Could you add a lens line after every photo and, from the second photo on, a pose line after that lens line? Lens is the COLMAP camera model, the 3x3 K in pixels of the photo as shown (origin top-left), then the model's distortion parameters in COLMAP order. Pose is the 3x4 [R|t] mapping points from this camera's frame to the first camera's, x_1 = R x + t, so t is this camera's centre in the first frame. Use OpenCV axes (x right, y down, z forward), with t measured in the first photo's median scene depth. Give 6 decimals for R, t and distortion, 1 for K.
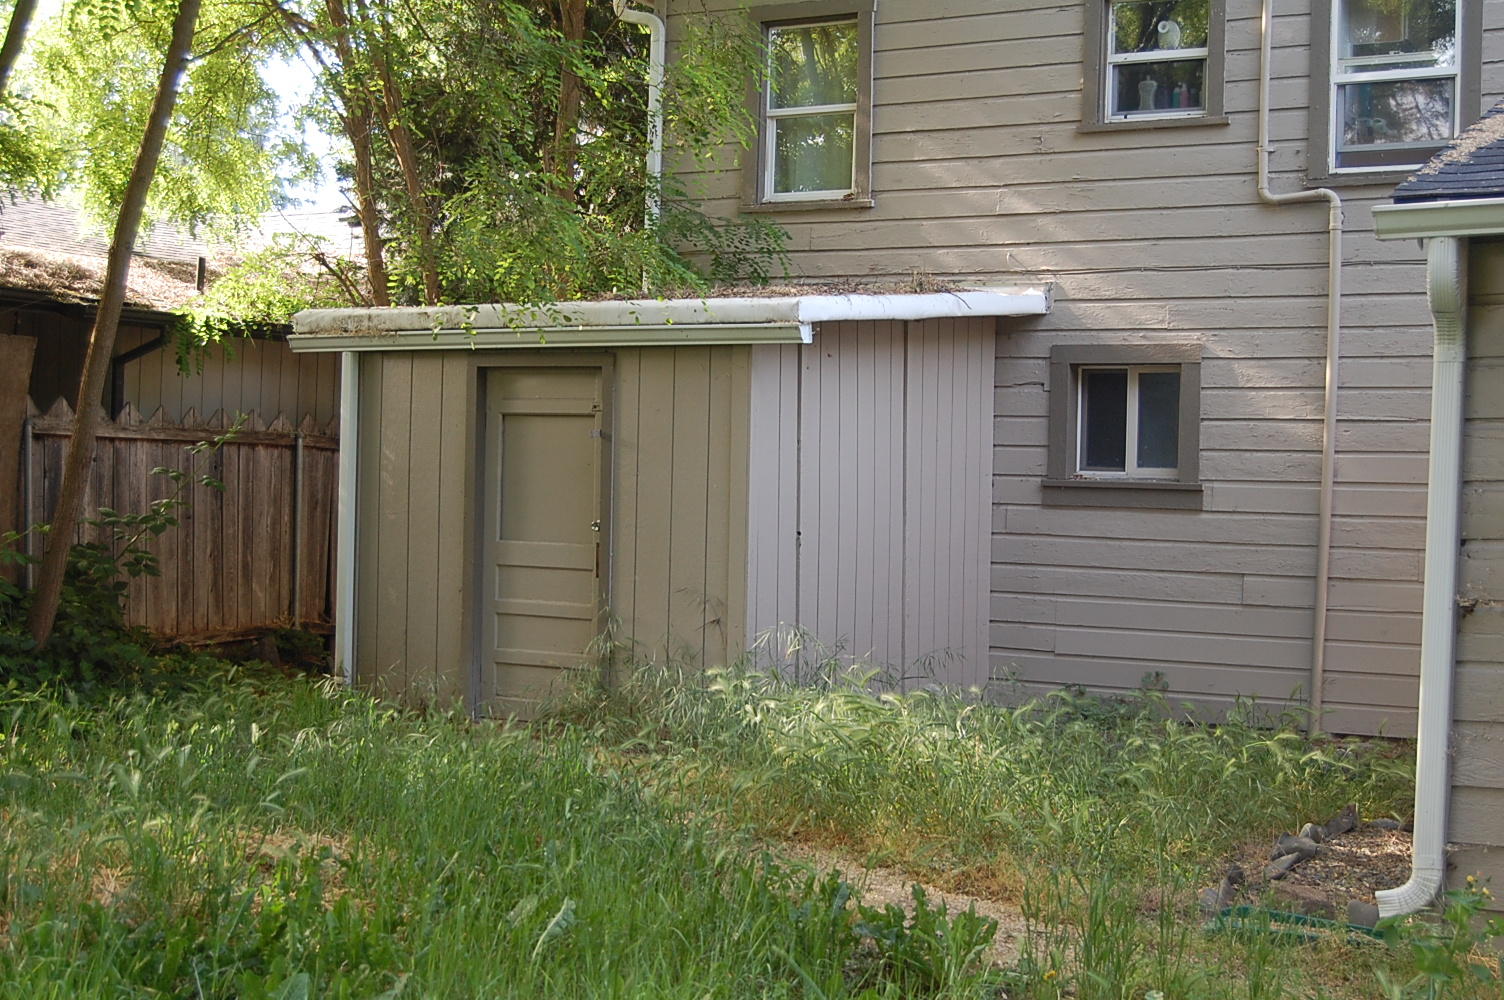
lens RADIAL K [[2131.1, 0, 752.0], [0, 2131.1, 500.0], [0, 0, 1]] dist [-0.037954, -0.052266]
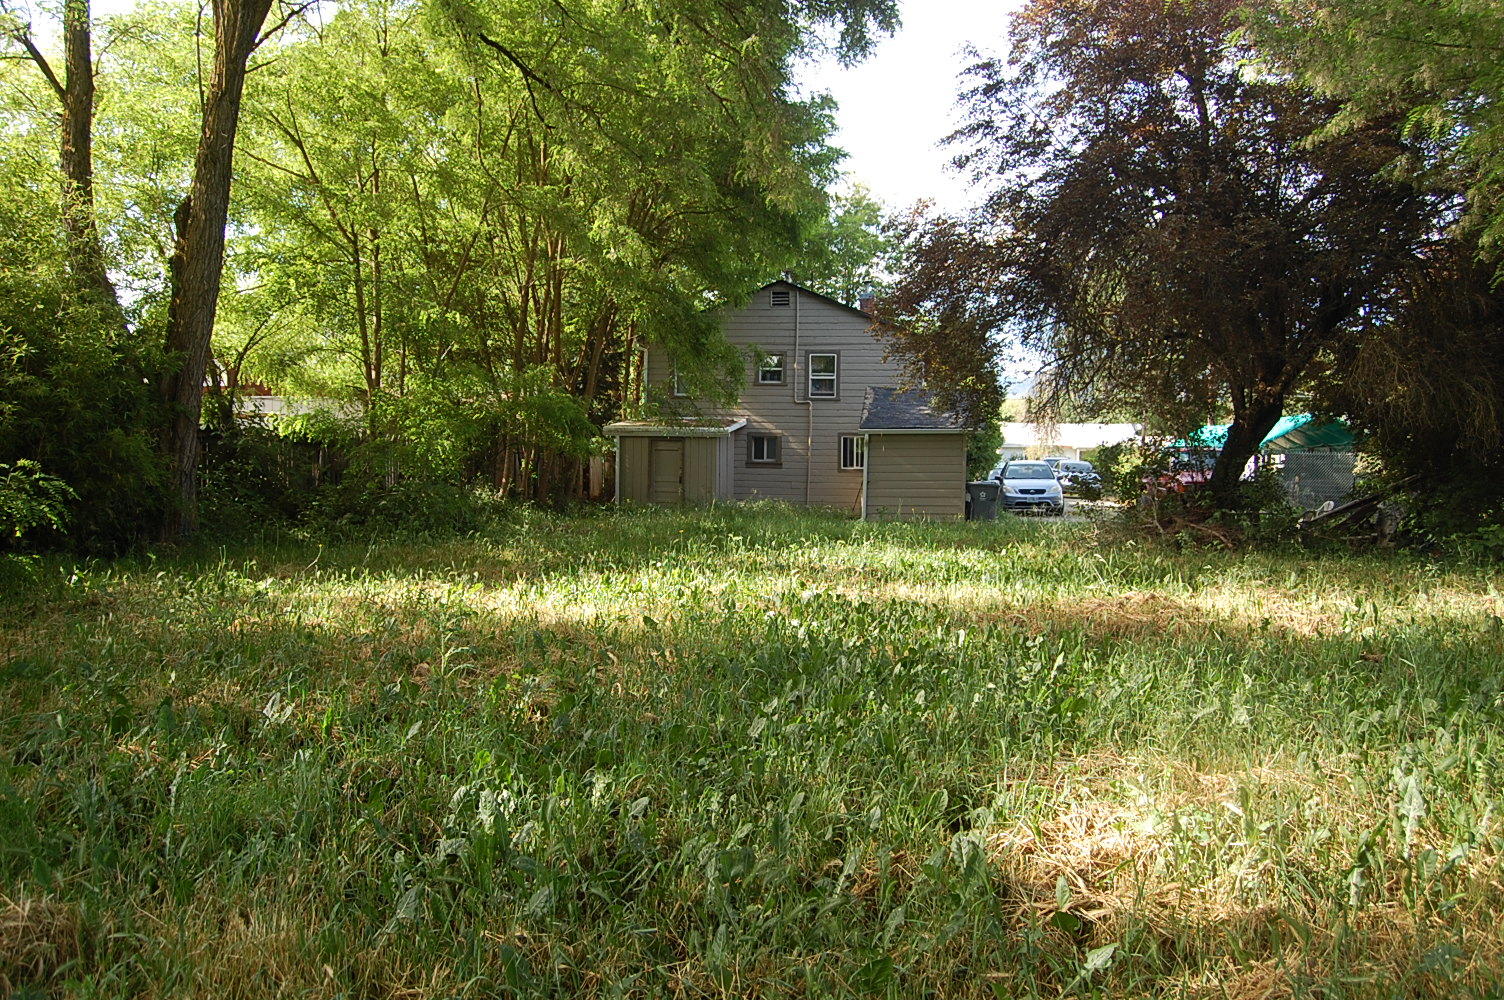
lens RADIAL K [[1209.5, 0, 752.0], [0, 1209.5, 500.0], [0, 0, 1]] dist [-0.094126, -0.000667]
pose [[0.929943, -0.020095, 0.367155, -0.836613], [0.007426, 0.999328, 0.035886, -0.021303], [-0.367630, -0.030645, 0.929467, -1.462180]]
